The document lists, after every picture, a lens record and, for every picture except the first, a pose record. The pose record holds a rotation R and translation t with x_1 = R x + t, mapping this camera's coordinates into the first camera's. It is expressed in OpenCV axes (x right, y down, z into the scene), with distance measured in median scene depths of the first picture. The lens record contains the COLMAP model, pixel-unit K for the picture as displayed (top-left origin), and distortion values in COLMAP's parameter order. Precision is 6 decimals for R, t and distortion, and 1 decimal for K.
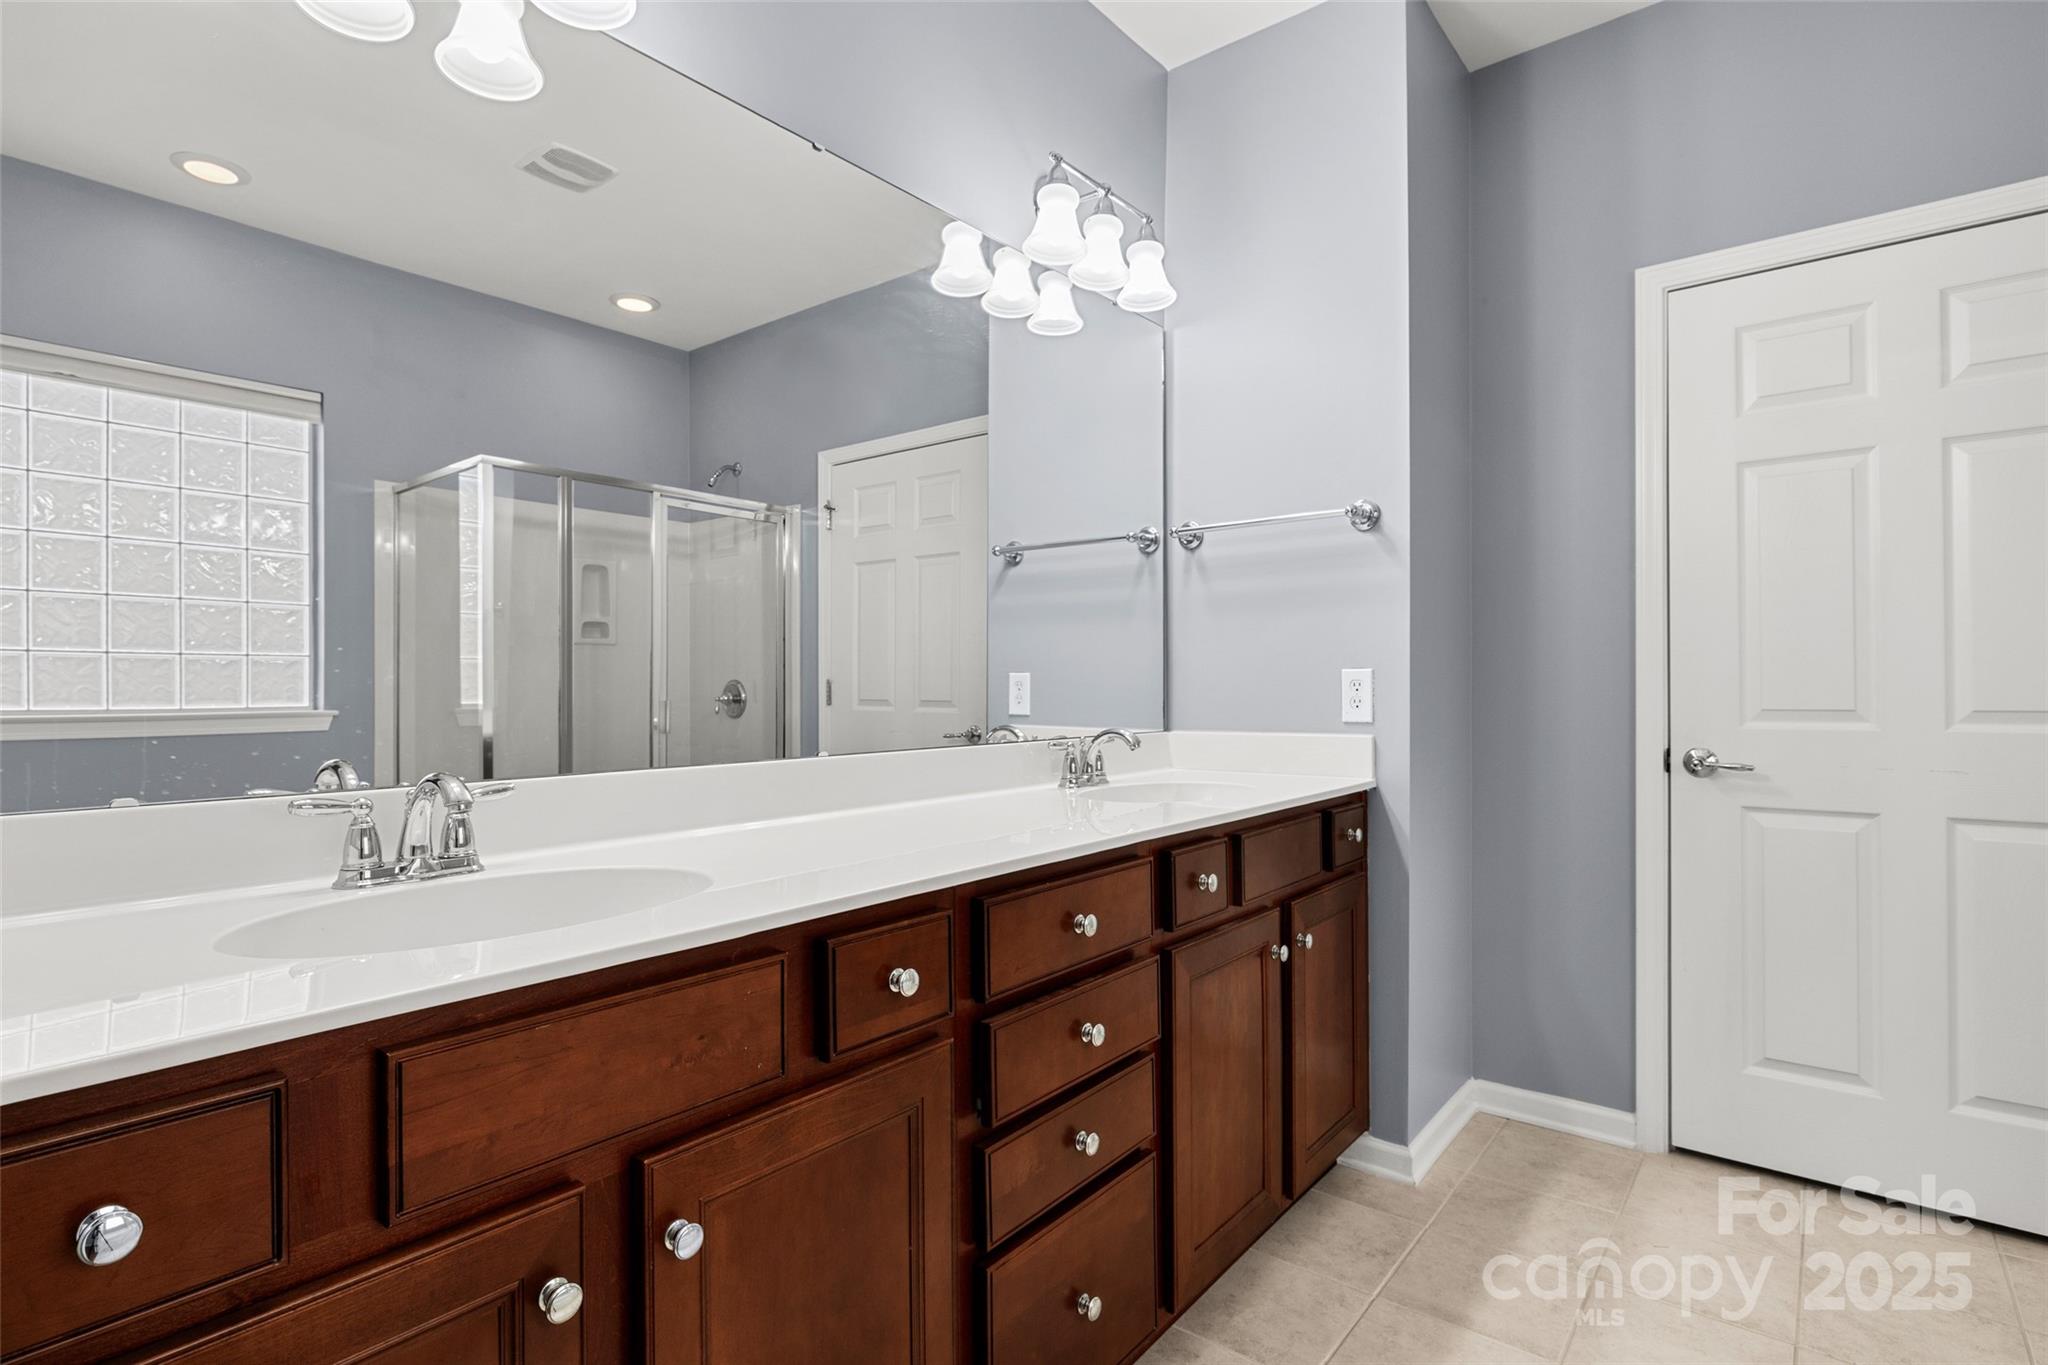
lens RADIAL K [[1051.5, 0, 1028.0], [0, 1051.5, 678.6], [0, 0, 1]] dist [-0.005007, -0.000886]
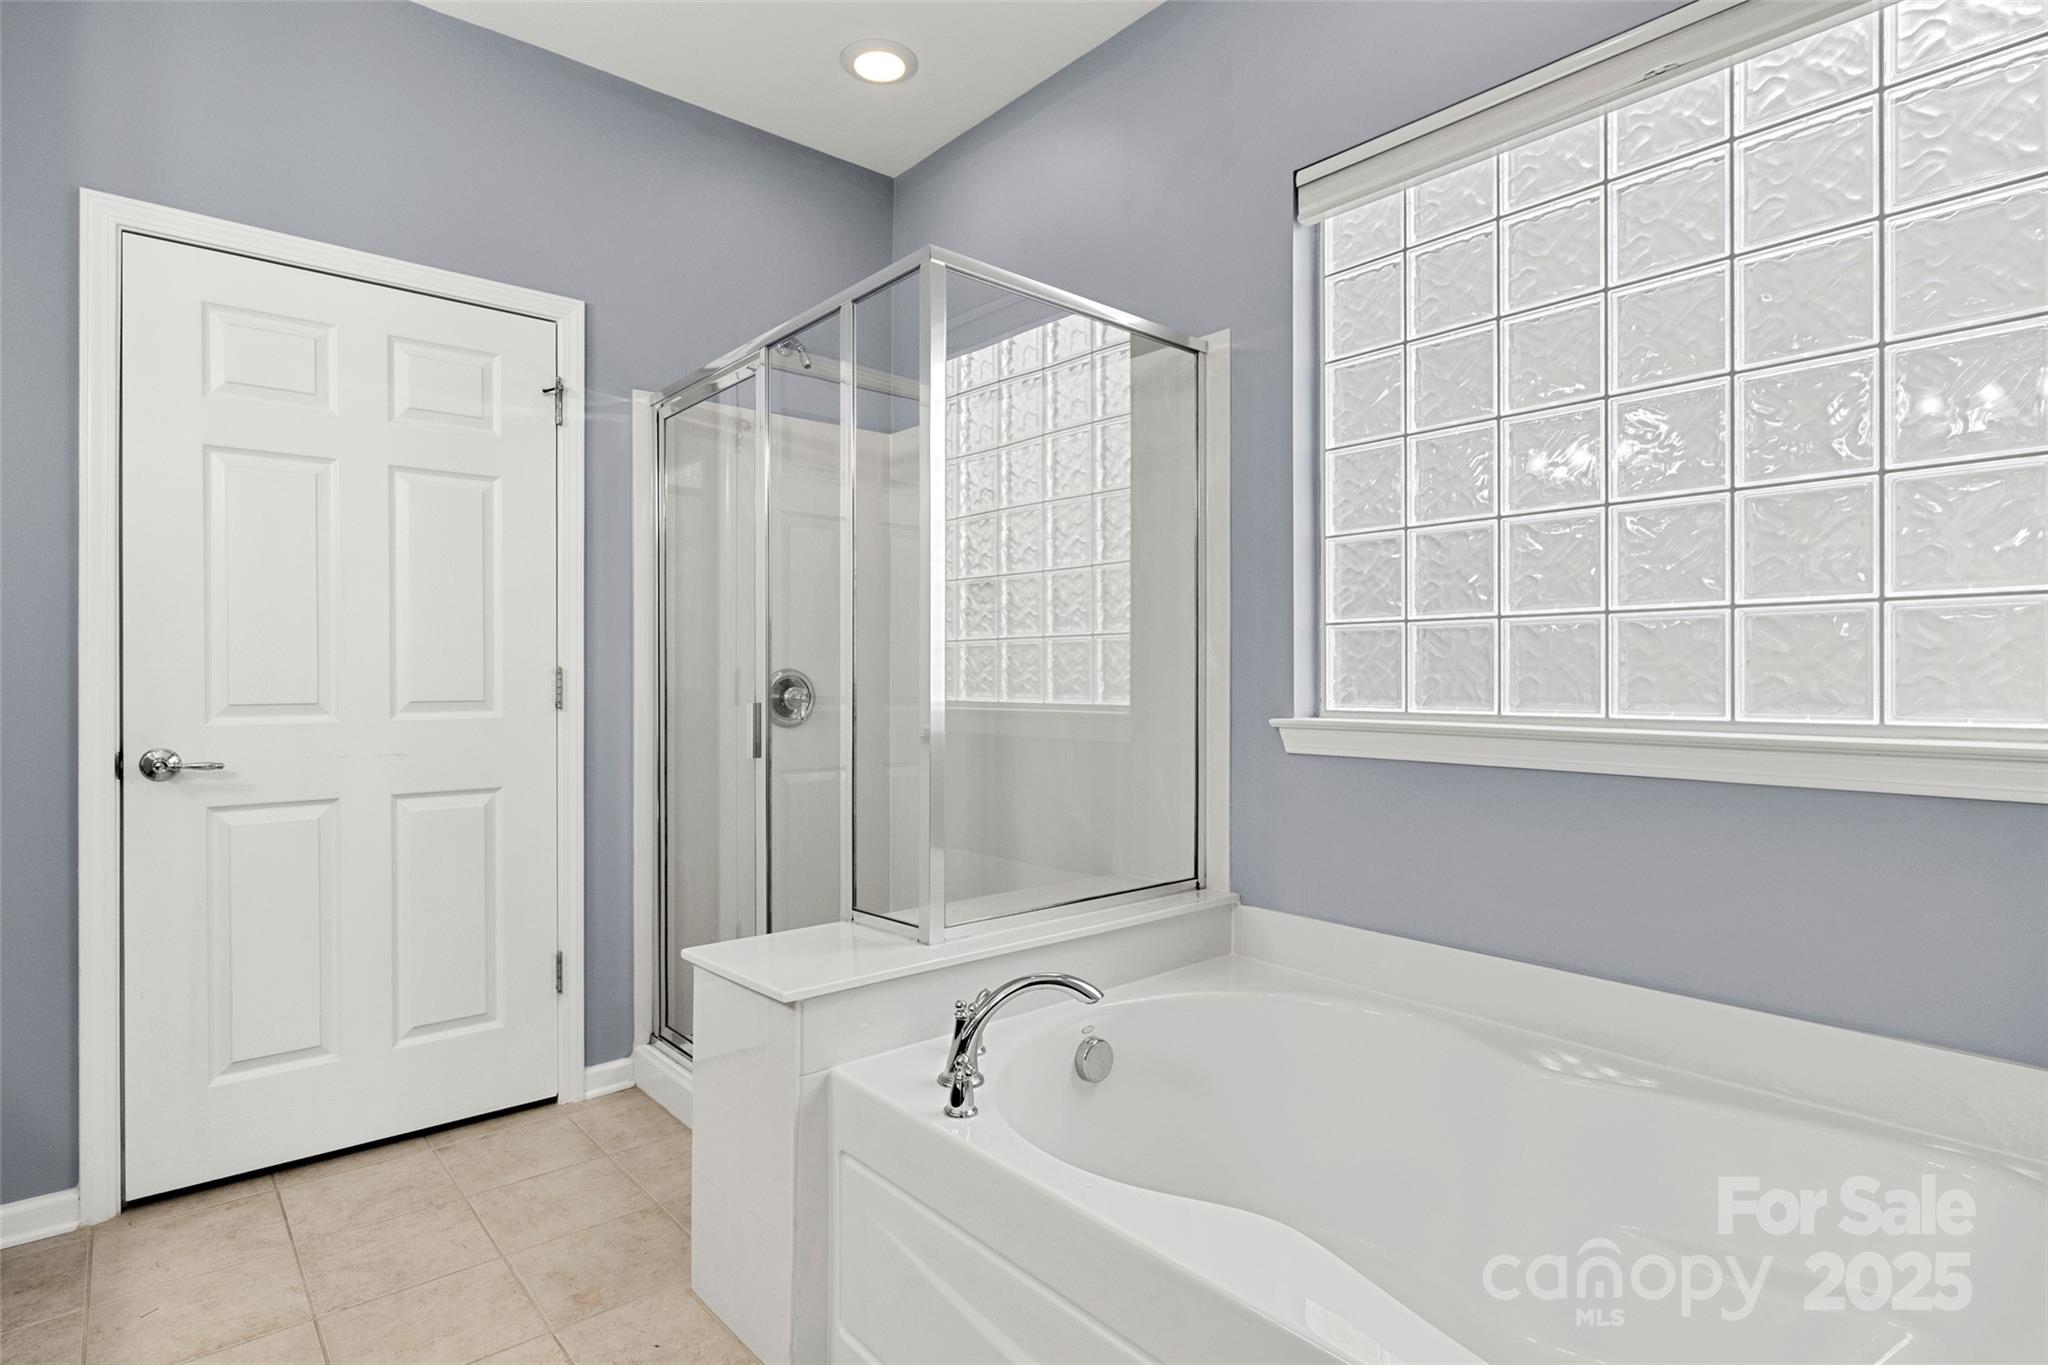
lens RADIAL K [[1051.5, 0, 1021.7], [0, 1051.5, 671.2], [0, 0, 1]] dist [-0.005007, -0.000886]
pose [[0.143798, 0.008945, 0.989567, -0.153064], [-0.007293, 0.999942, -0.007980, 0.000941], [-0.989580, -0.006069, 0.143855, 0.135402]]
